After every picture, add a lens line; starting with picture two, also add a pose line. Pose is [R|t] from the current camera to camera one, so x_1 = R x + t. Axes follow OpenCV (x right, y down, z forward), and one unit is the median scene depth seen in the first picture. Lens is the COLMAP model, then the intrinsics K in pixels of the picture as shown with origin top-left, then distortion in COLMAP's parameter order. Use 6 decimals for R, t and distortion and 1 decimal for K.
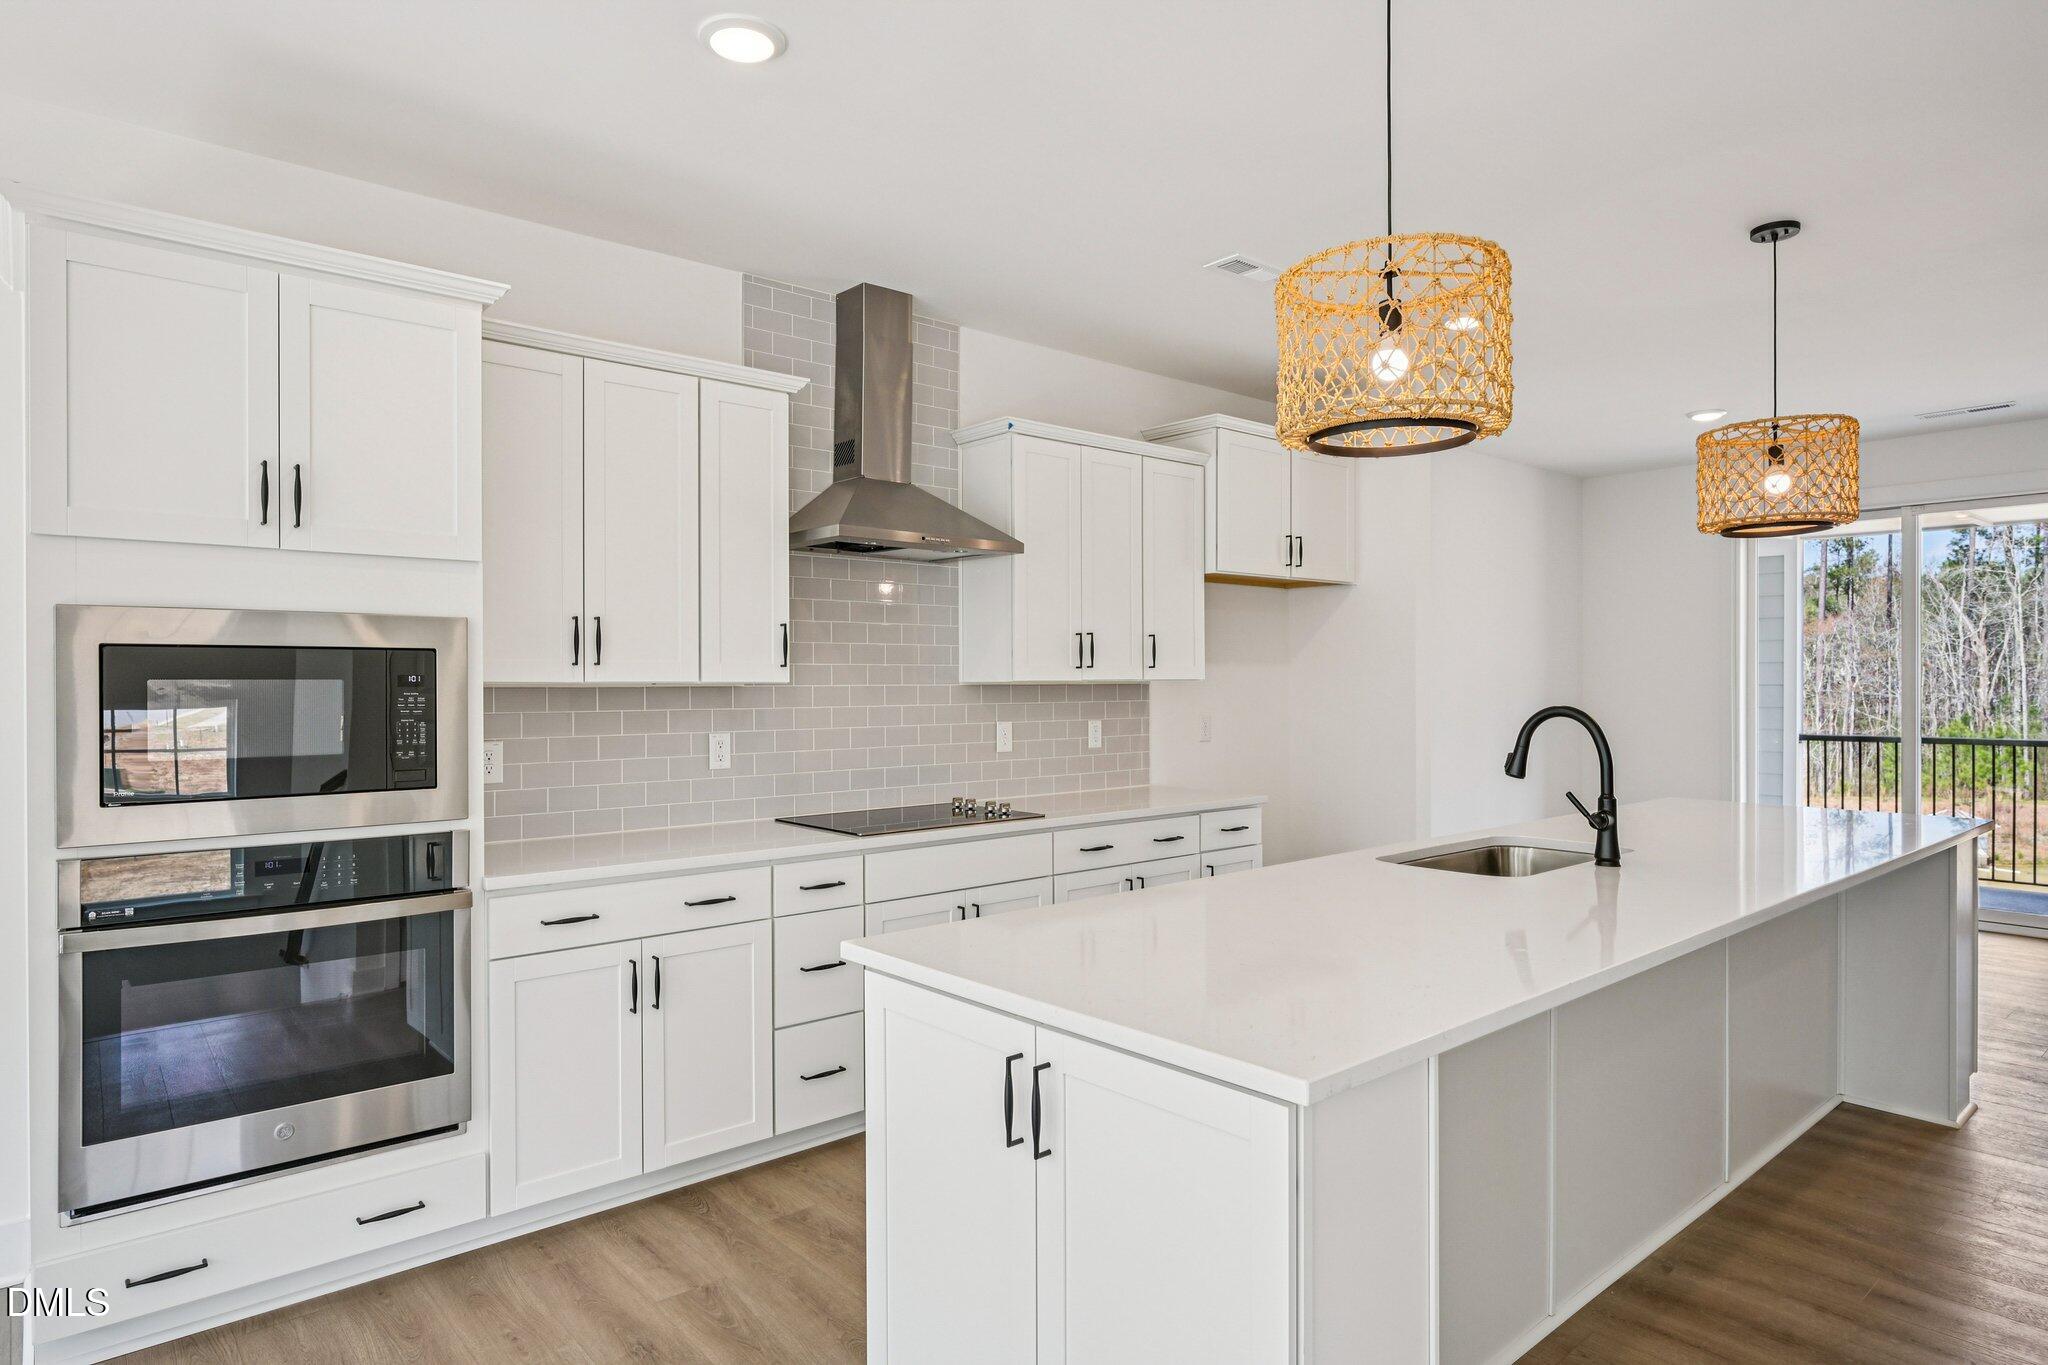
lens RADIAL K [[1165.3, 0, 1032.0], [0, 1165.3, 689.8], [0, 0, 1]] dist [-0.003001, 0.000926]
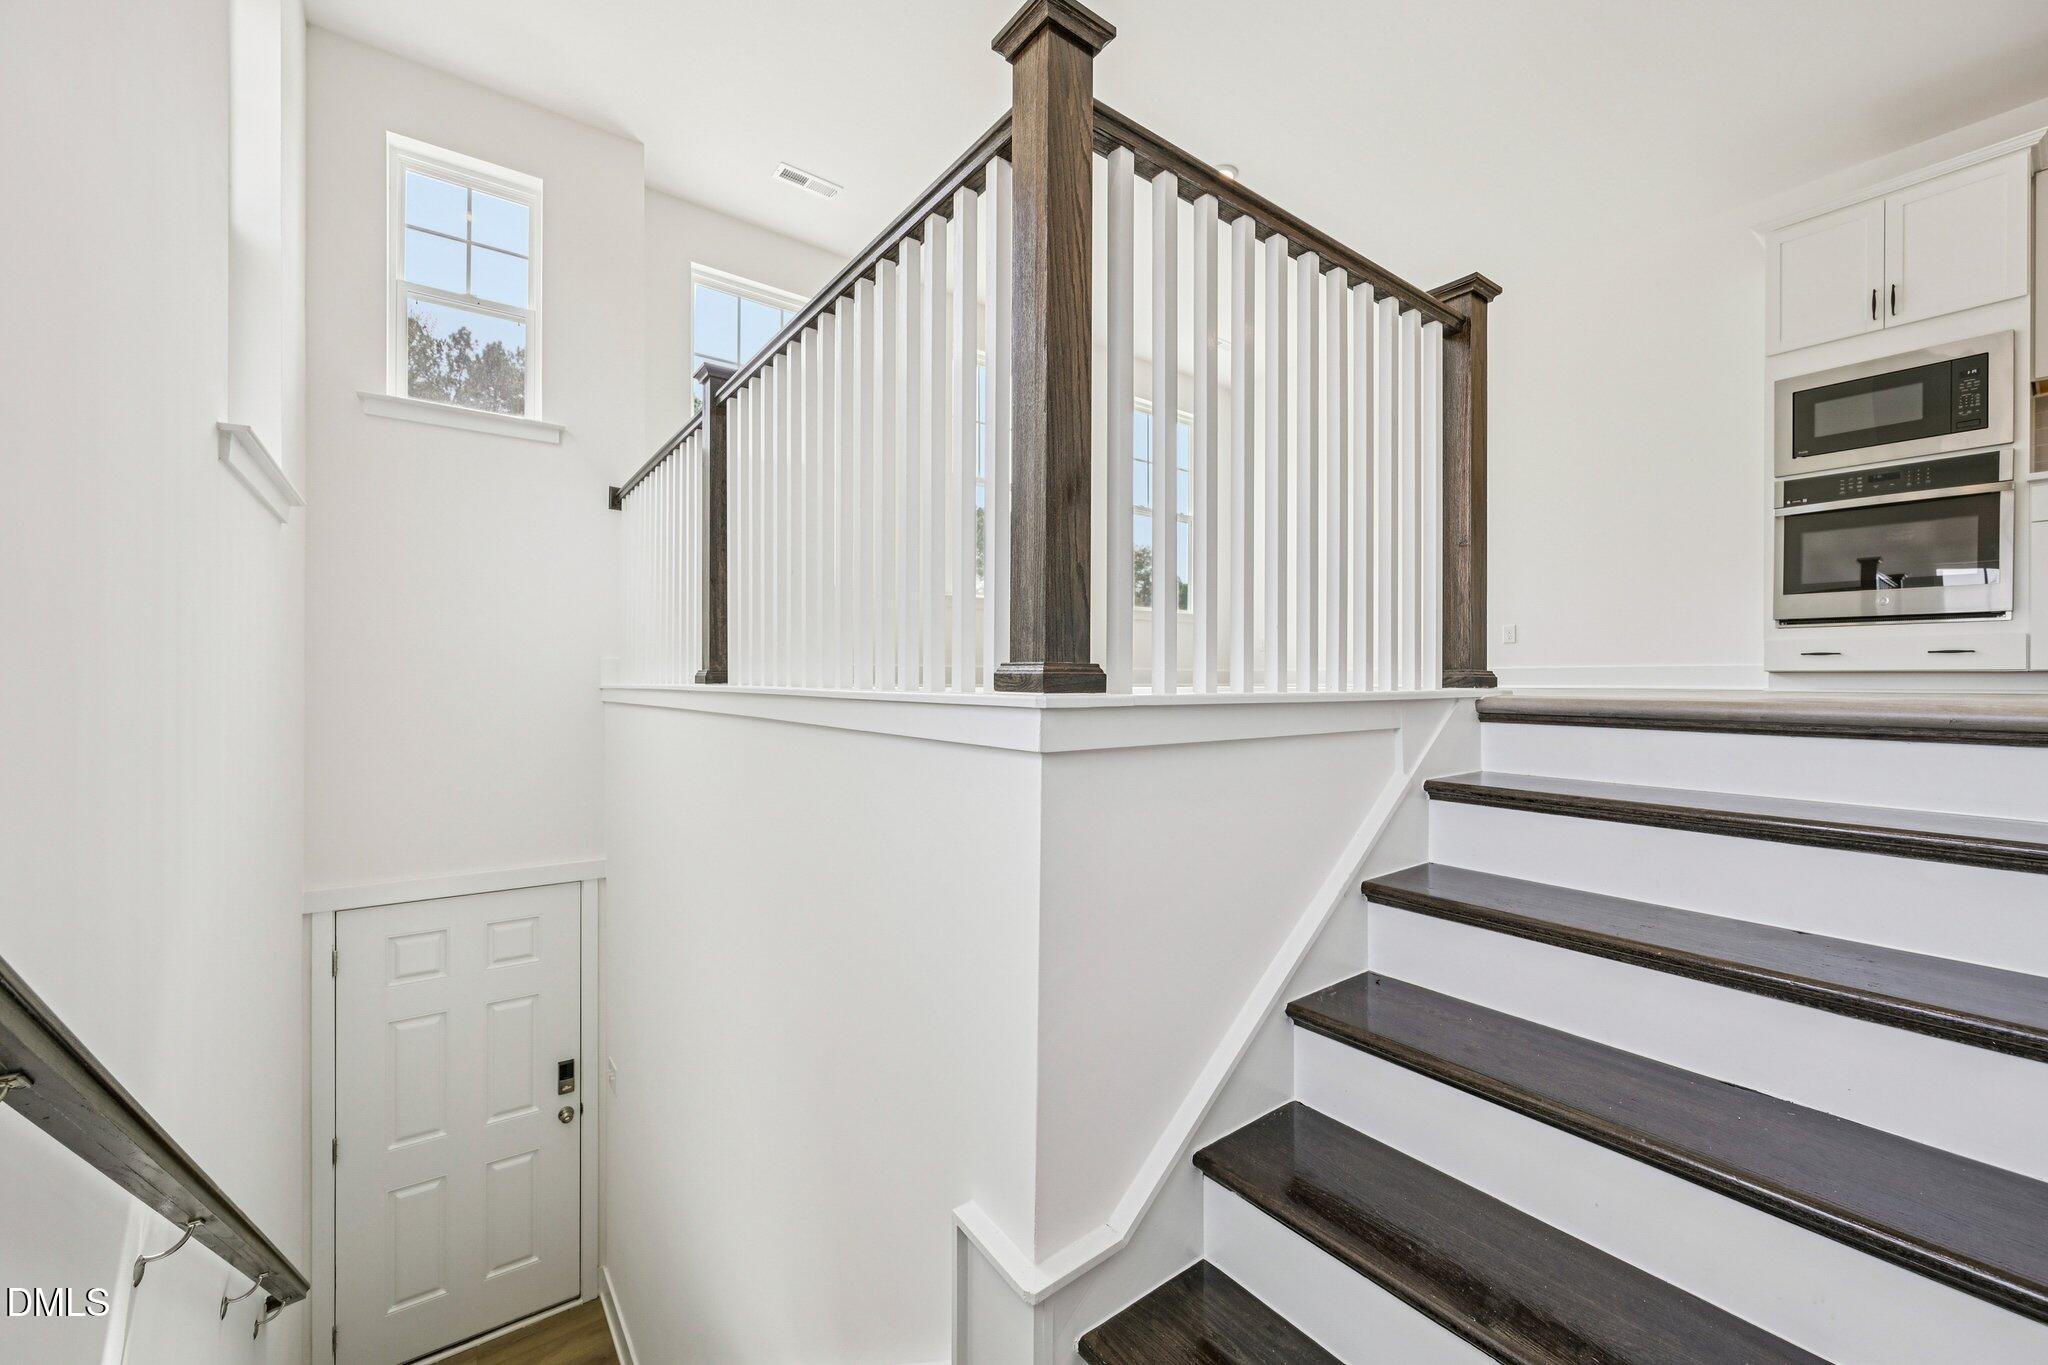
lens RADIAL K [[801.1, 0, 1018.0], [0, 801.1, 674.2], [0, 0, 1]] dist [0.003954, -0.000784]
pose [[-0.076787, 0.009131, -0.997006, 0.615265], [0.002489, 0.999957, 0.008966, 0.320155], [0.997044, -0.001793, -0.076806, -0.306738]]
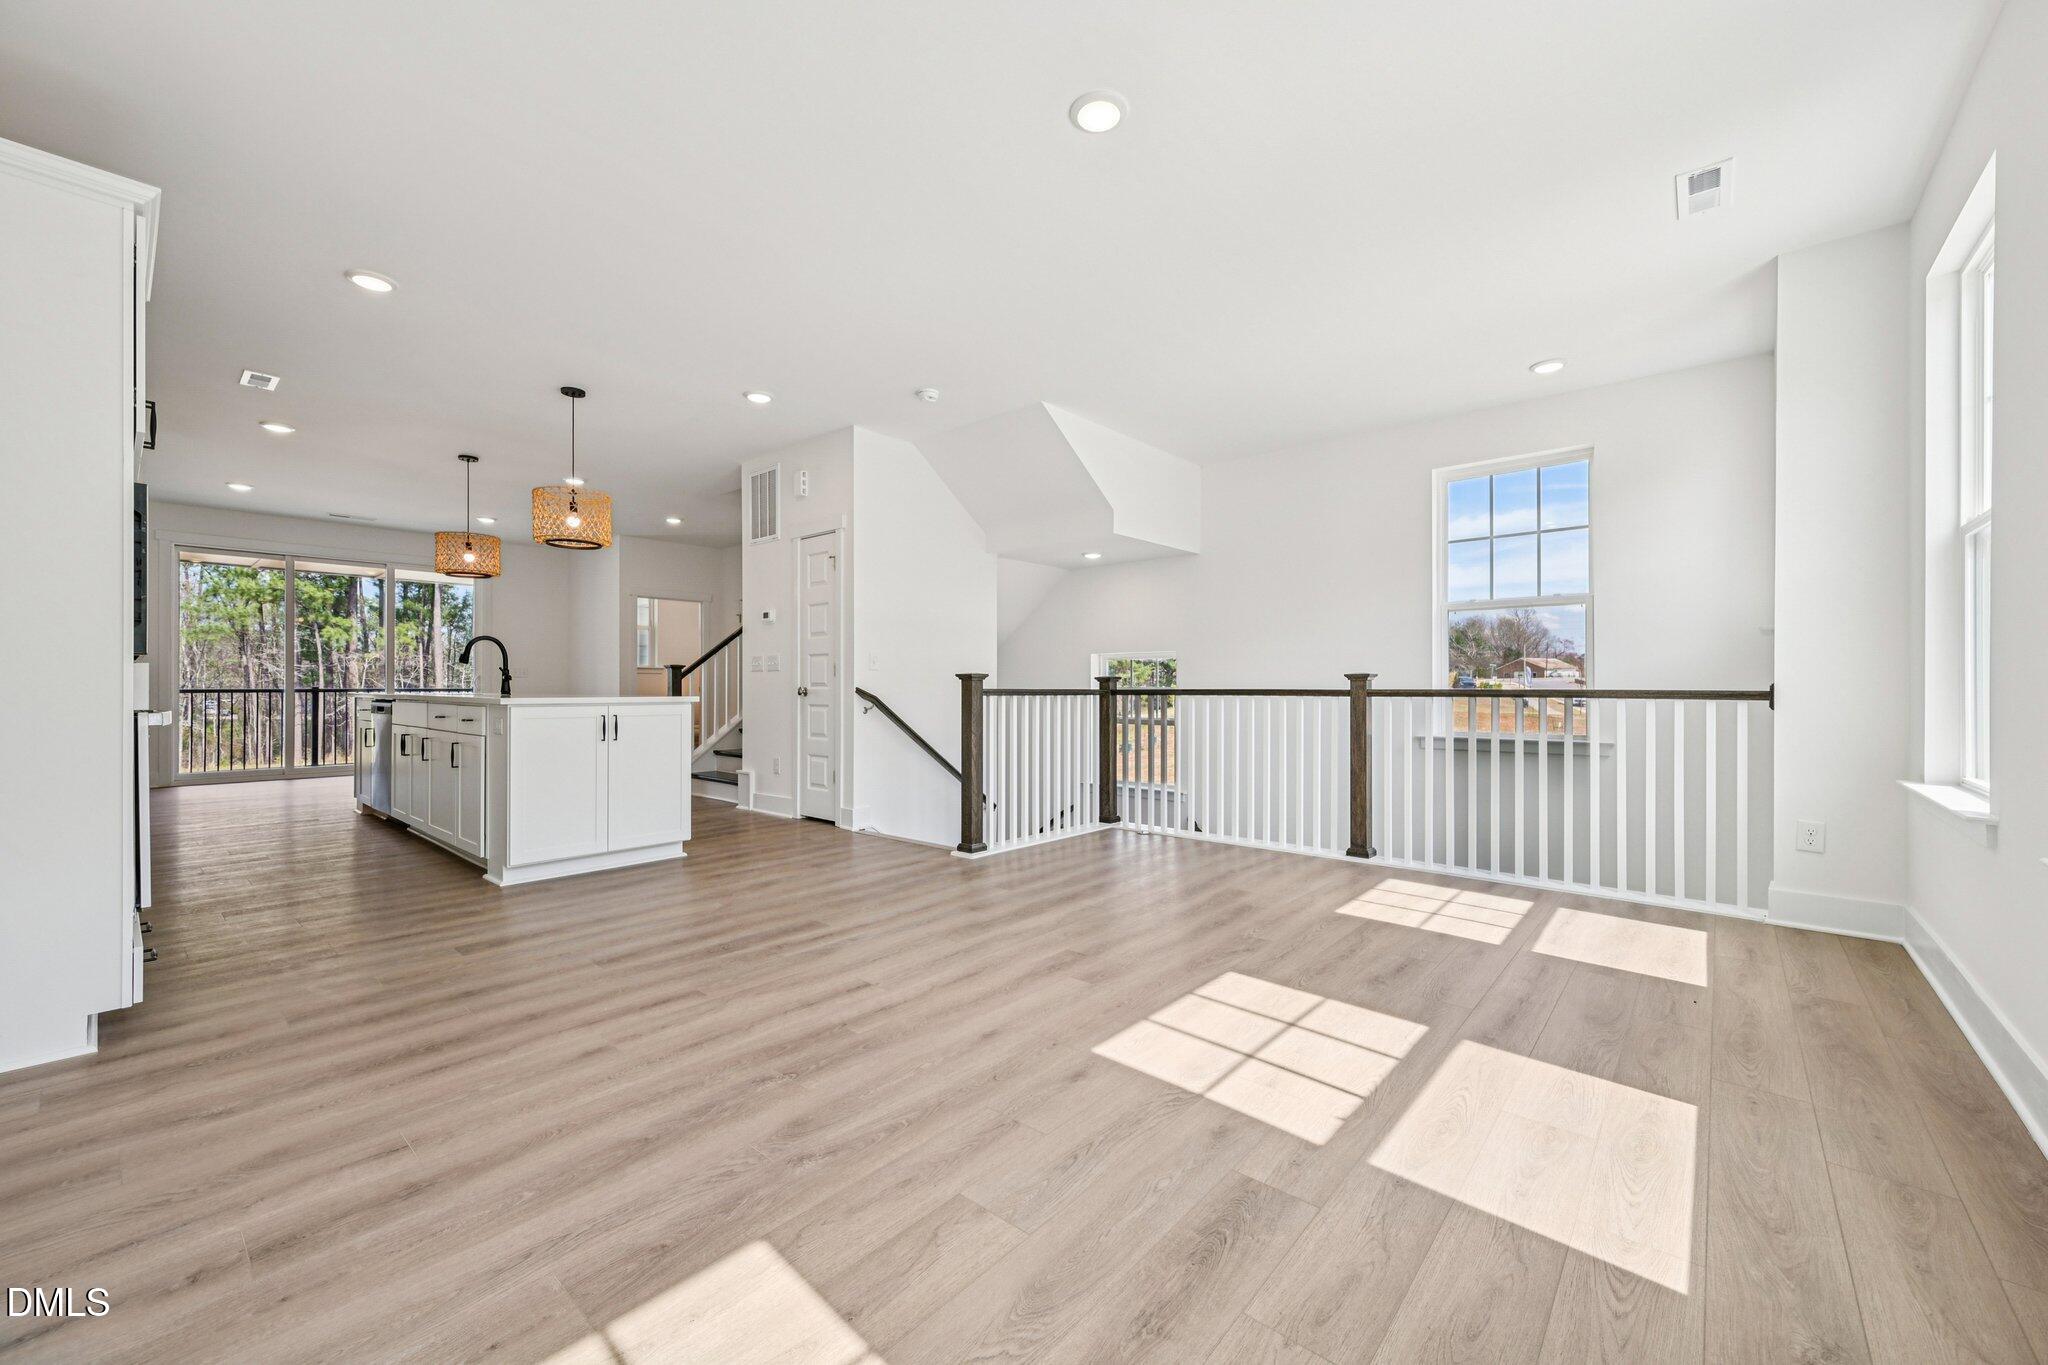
lens RADIAL K [[801.1, 0, 1010.3], [0, 801.1, 682.1], [0, 0, 1]] dist [0.003954, -0.000784]
pose [[-0.122502, 0.012786, 0.992386, -1.131138], [0.005258, 0.999911, -0.012234, 0.111438], [-0.992454, 0.003719, -0.122558, 0.036108]]
